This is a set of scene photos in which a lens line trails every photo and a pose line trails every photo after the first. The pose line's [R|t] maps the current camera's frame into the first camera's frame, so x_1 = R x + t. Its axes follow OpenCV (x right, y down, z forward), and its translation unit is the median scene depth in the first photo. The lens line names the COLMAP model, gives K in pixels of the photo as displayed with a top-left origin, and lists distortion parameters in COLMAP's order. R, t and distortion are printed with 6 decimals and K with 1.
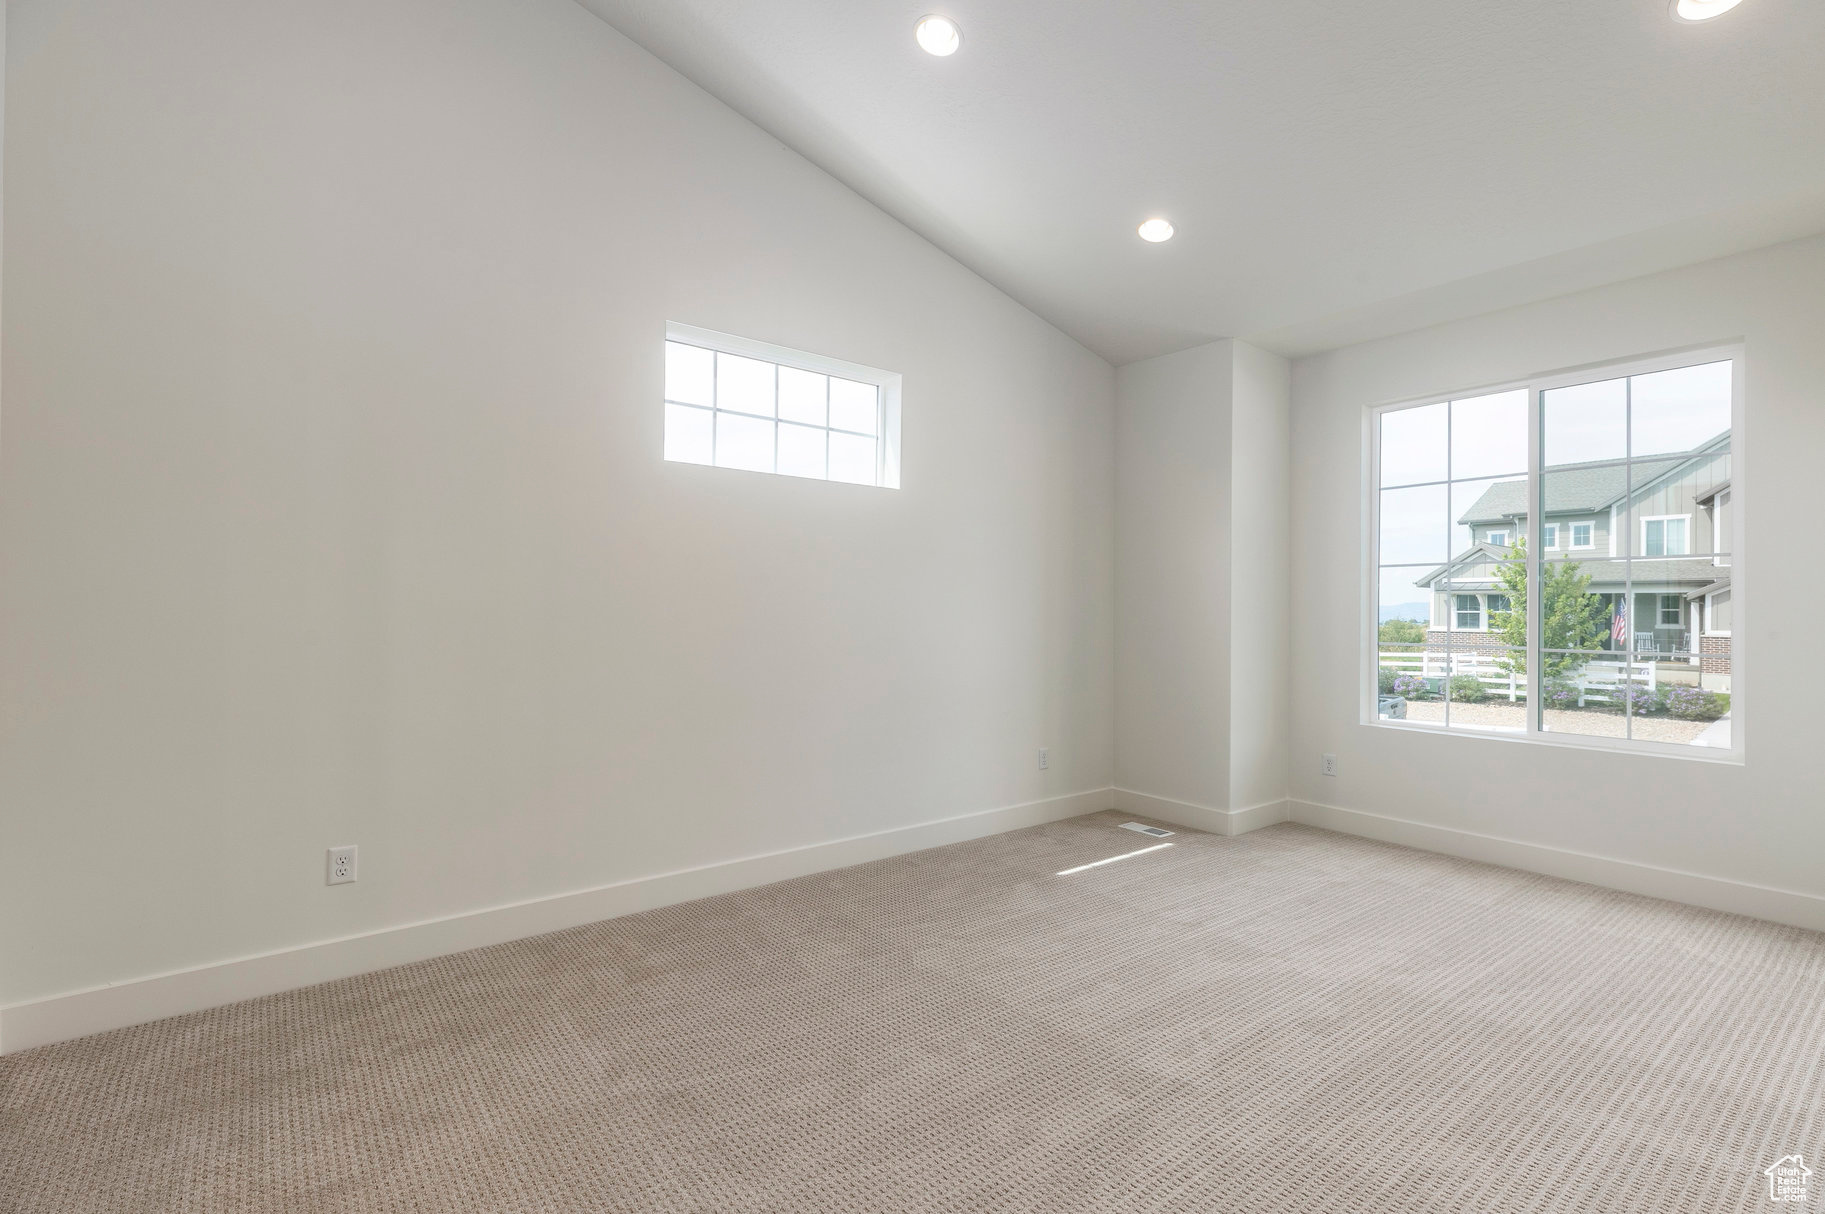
lens RADIAL K [[783.1, 0, 912.5], [0, 783.1, 607.0], [0, 0, 1]] dist [0.008607, 0.000046]
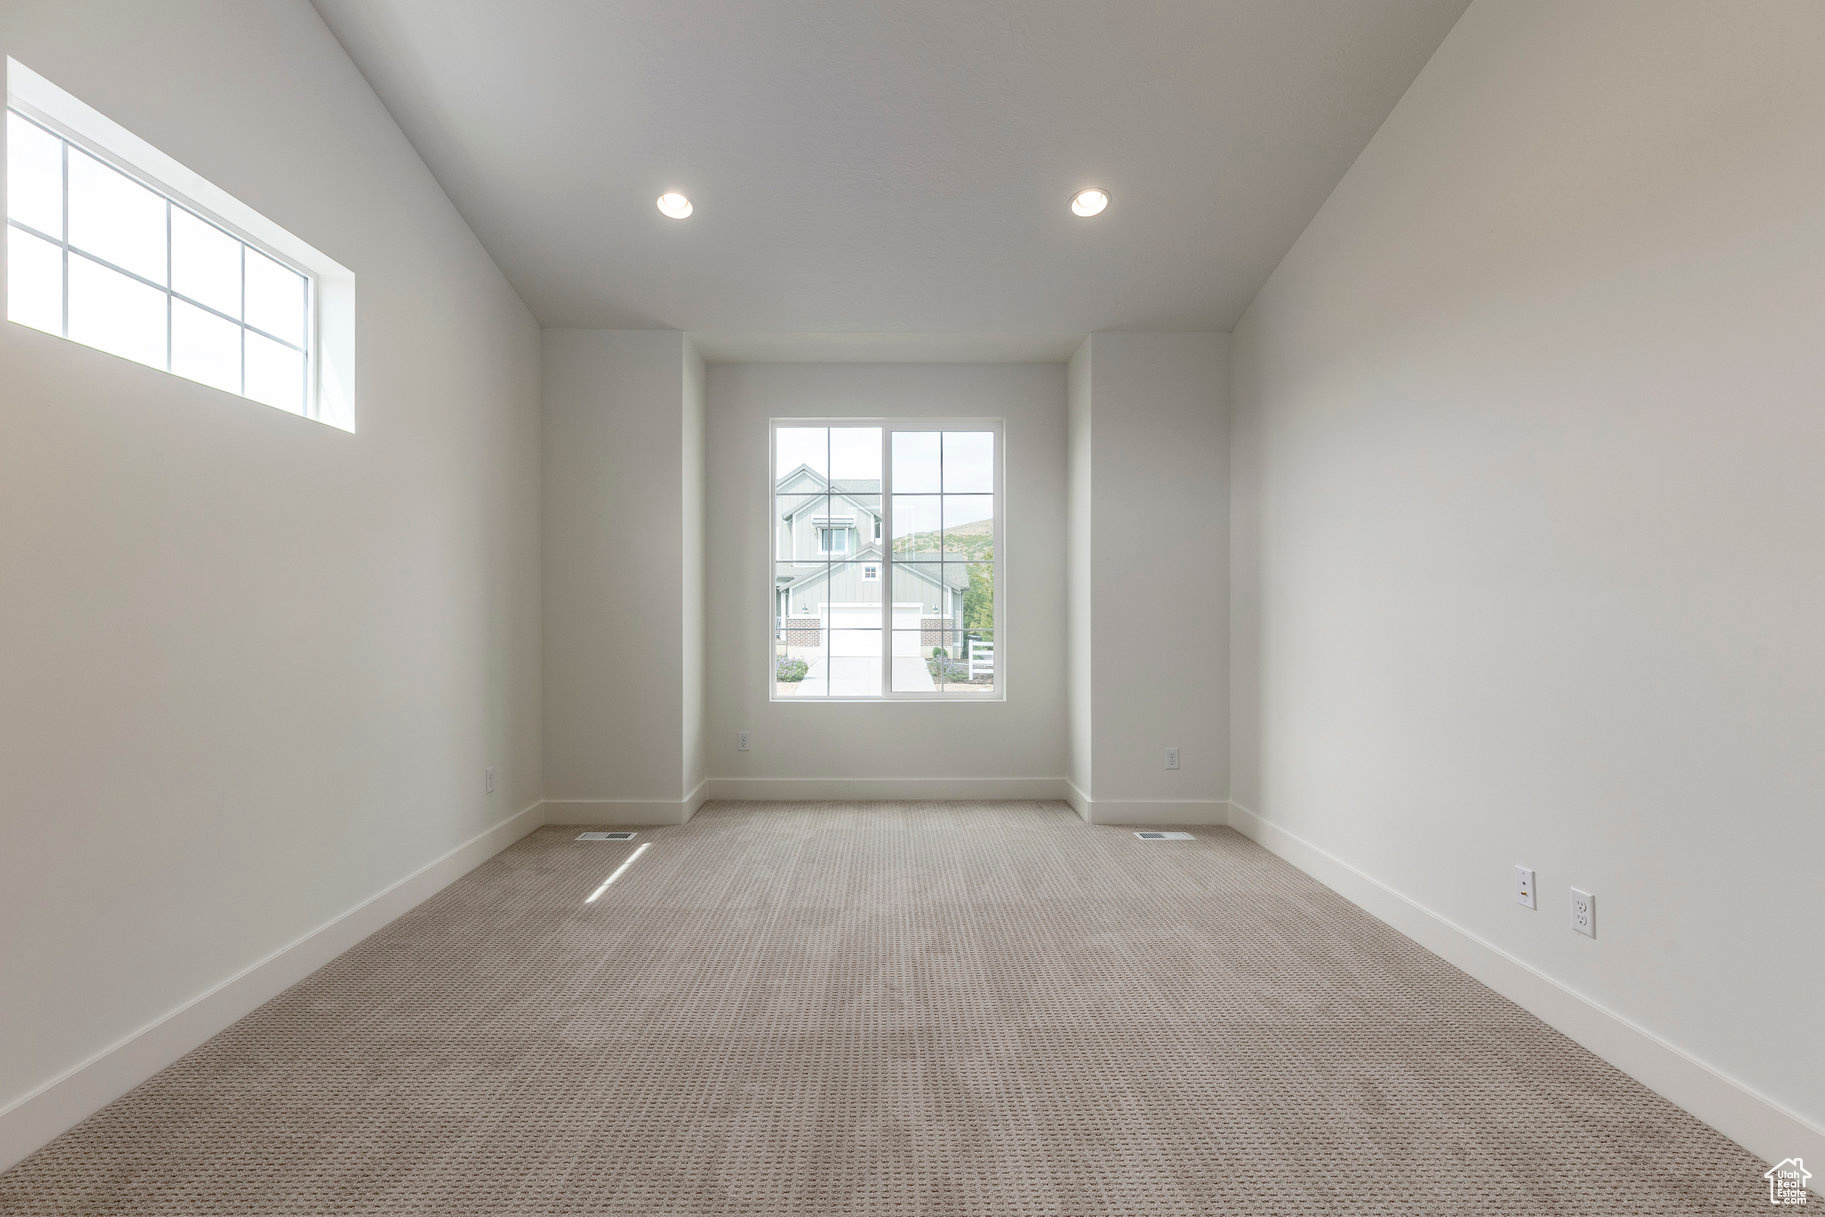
lens RADIAL K [[843.5, 0, 833.2], [0, 843.5, 597.8], [0, 0, 1]] dist [0.011807, 0.000074]
pose [[0.643824, 0.000935, 0.765173, -0.347327], [-0.002354, 0.999997, 0.000759, 0.001045], [-0.765170, -0.002290, 0.643824, 0.181186]]
